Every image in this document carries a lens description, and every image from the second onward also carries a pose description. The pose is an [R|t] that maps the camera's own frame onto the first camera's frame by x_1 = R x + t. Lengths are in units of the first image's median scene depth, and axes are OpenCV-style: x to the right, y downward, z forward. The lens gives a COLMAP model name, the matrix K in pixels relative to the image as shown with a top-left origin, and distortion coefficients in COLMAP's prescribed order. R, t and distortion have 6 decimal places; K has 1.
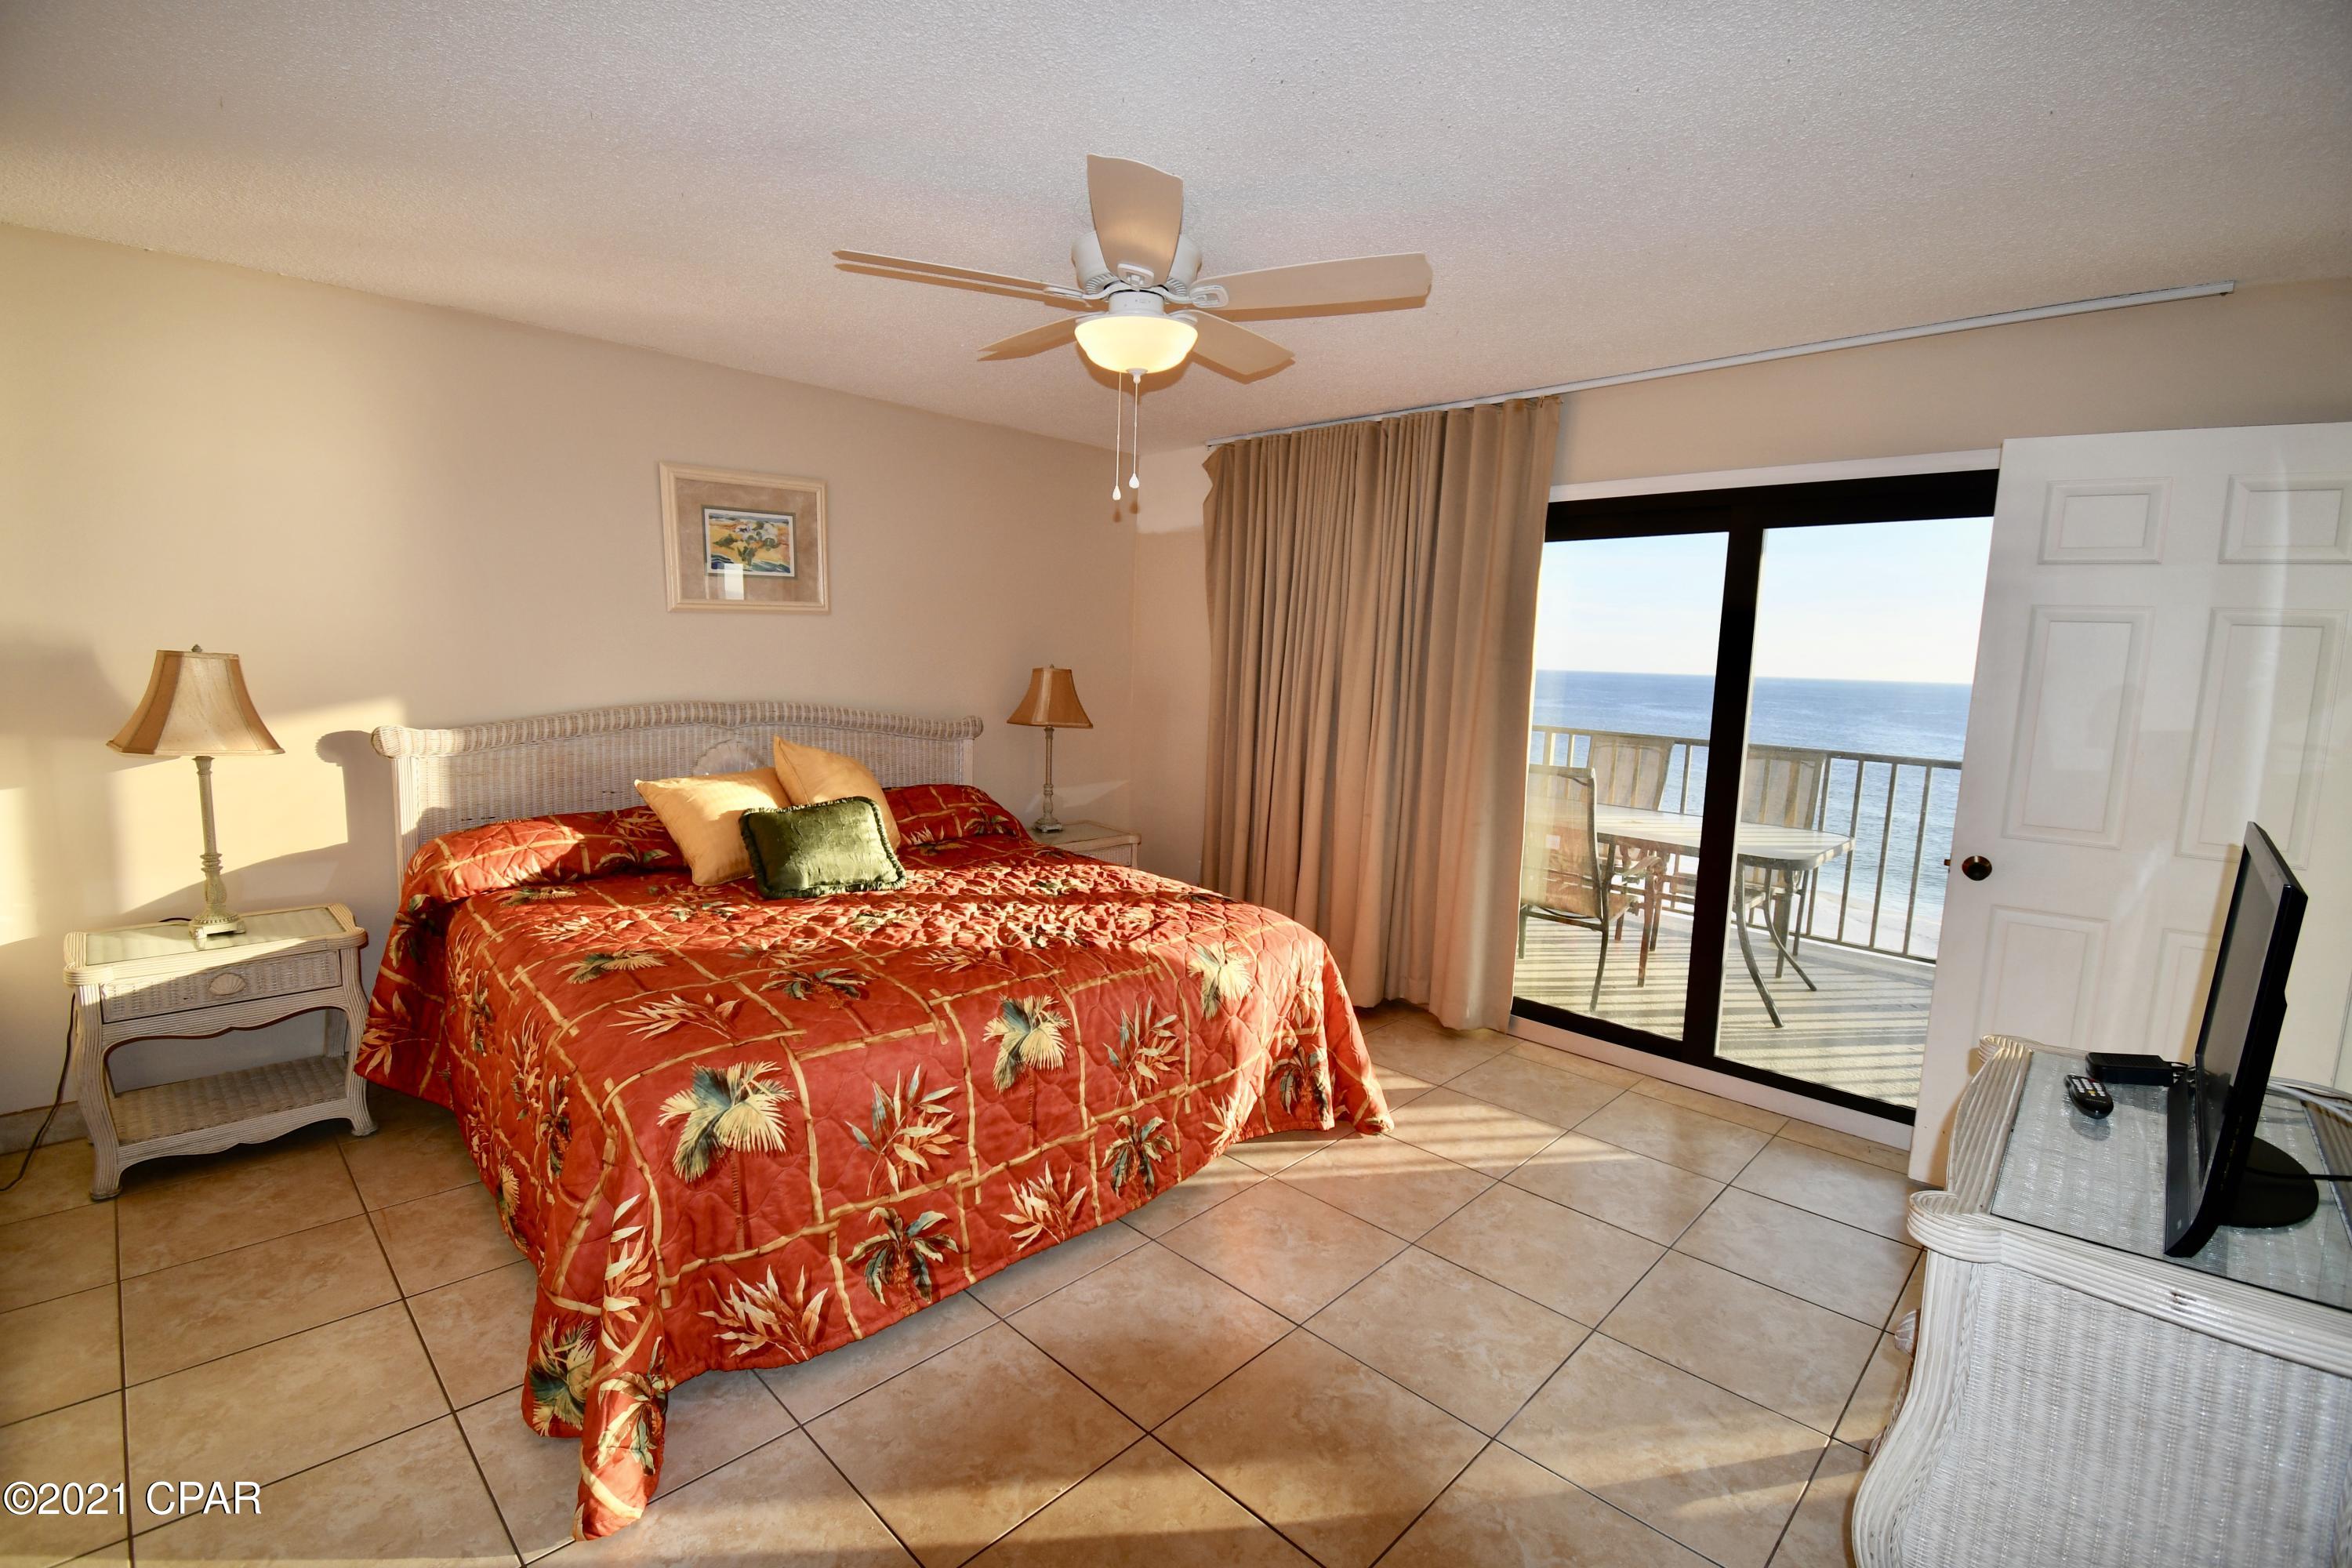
lens RADIAL K [[1036.2, 0, 1174.7], [0, 1036.2, 786.7], [0, 0, 1]] dist [0.018432, -0.025825]
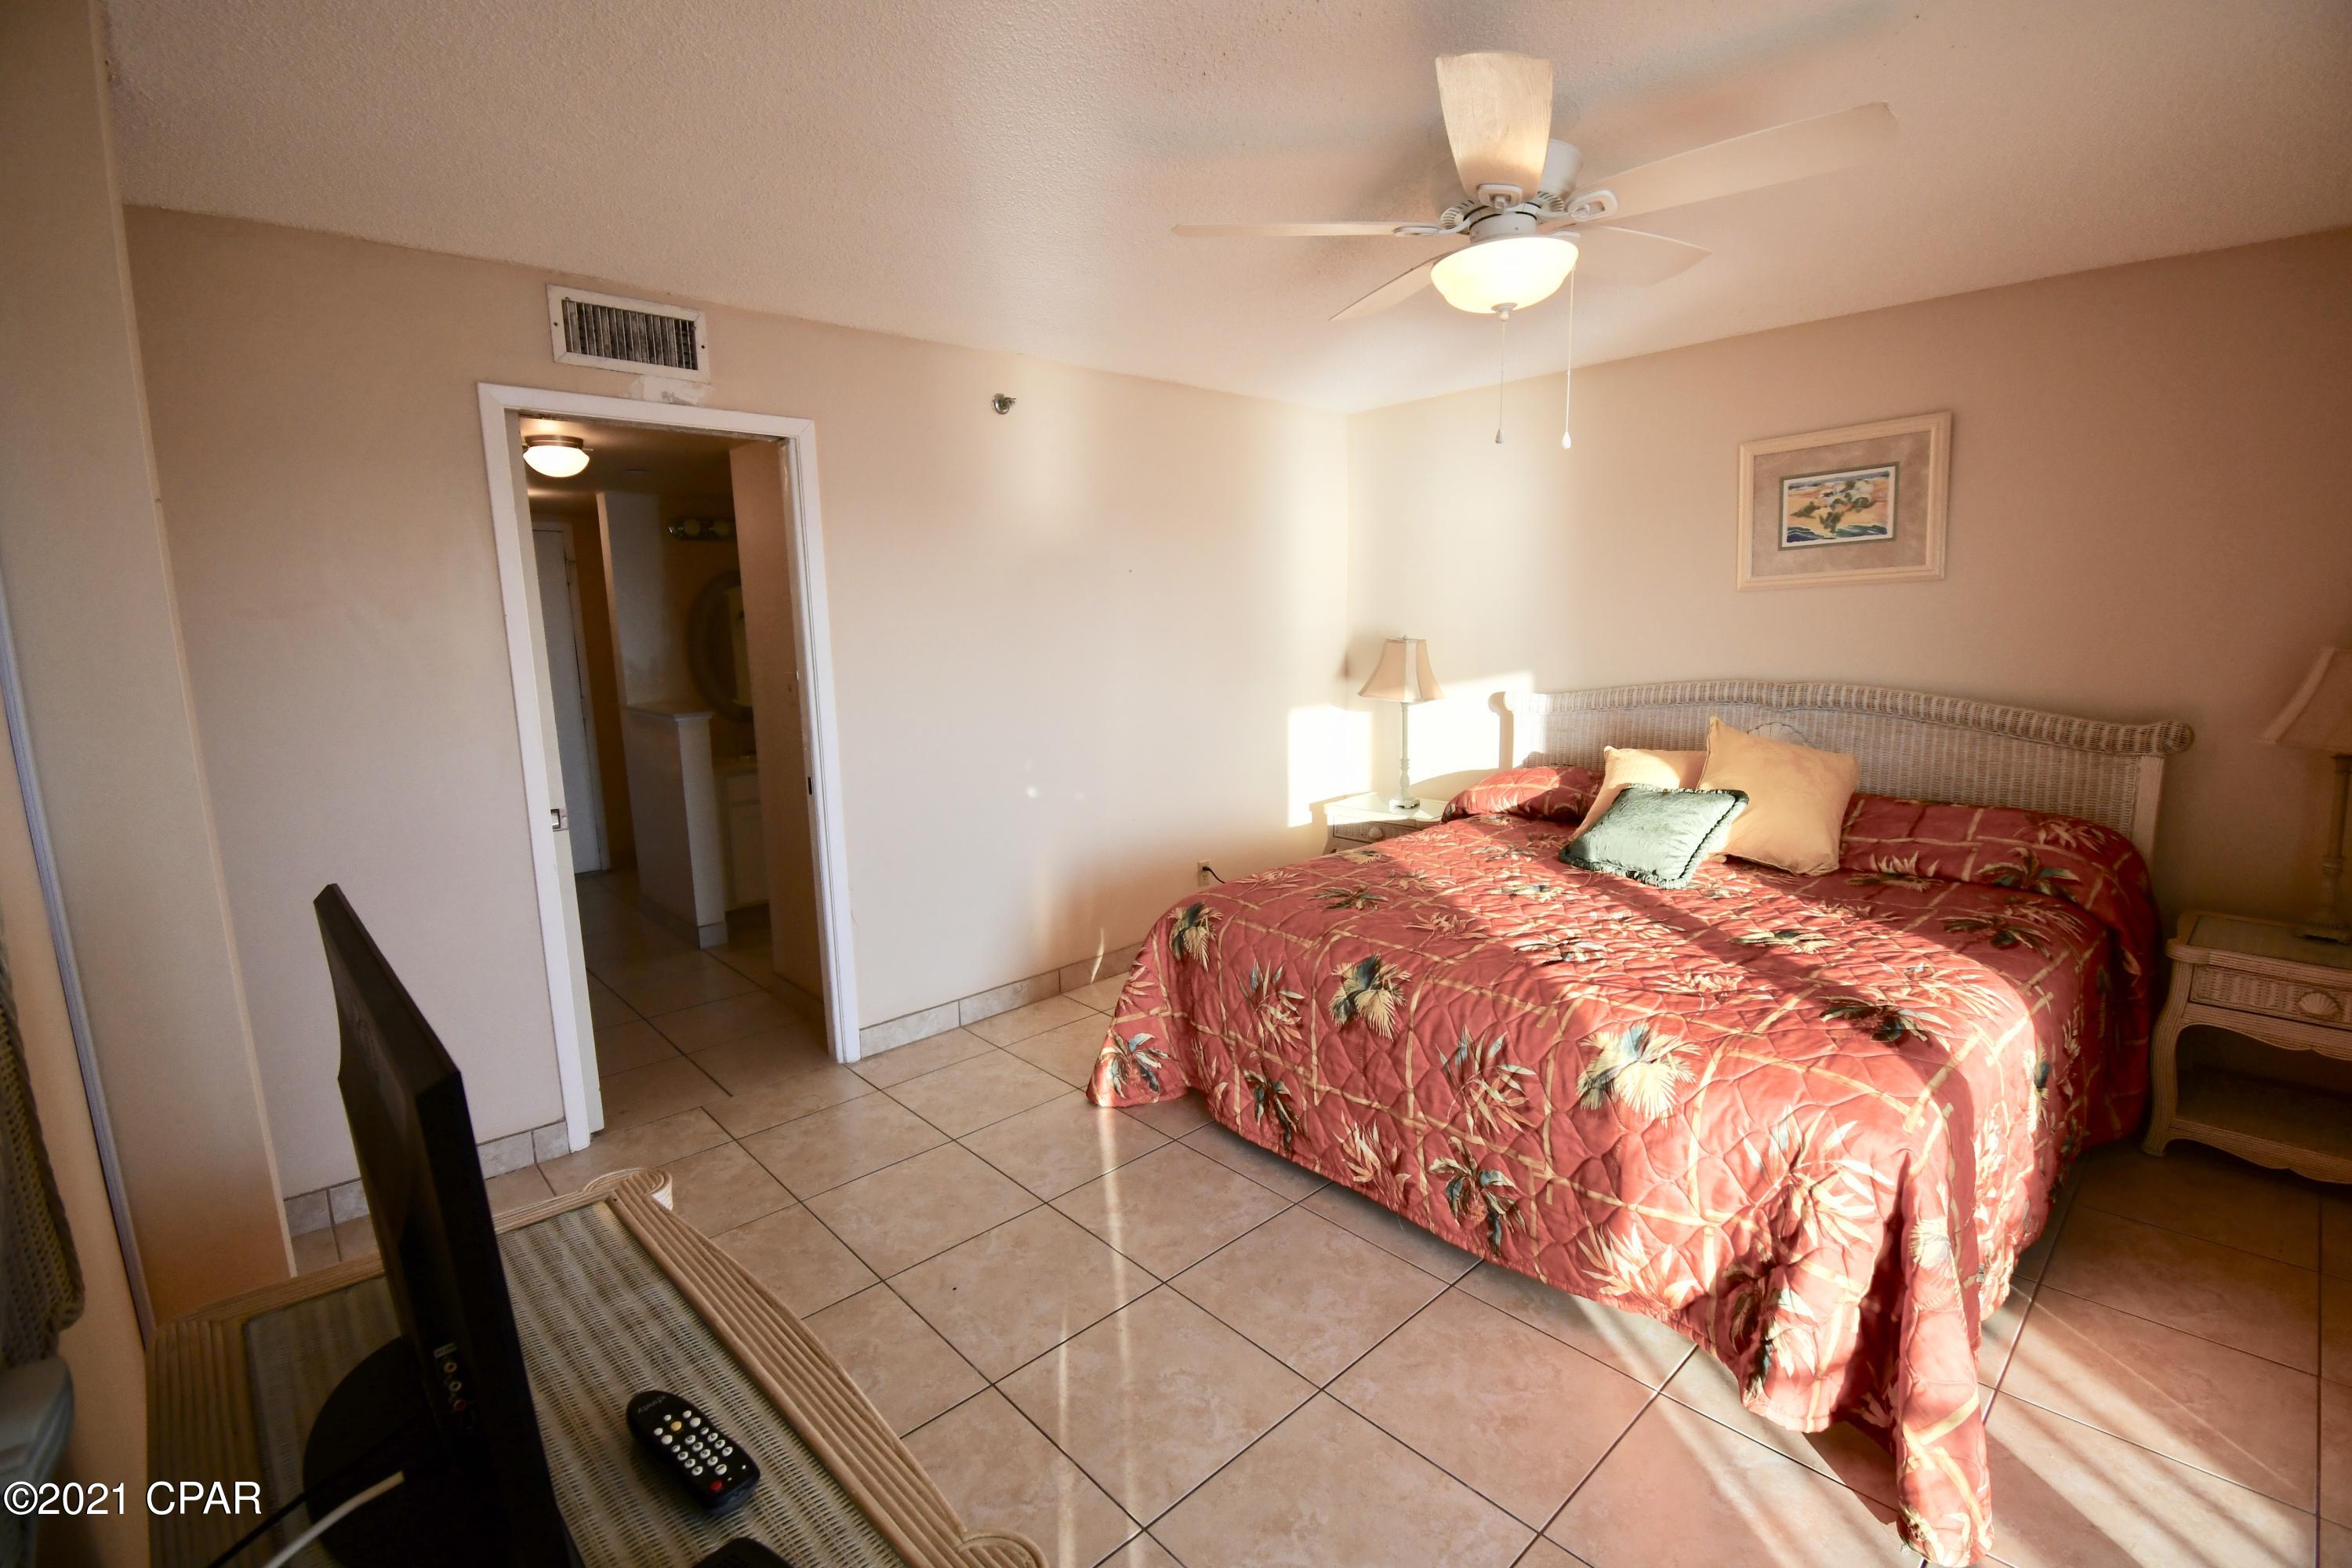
lens RADIAL K [[1036.2, 0, 1174.7], [0, 1036.2, 786.7], [0, 0, 1]] dist [0.018432, -0.025825]
pose [[-0.056631, 0.131990, -0.989632, 0.752270], [-0.106037, 0.984821, 0.137416, -0.080889], [0.992748, 0.112719, -0.041776, 0.679890]]
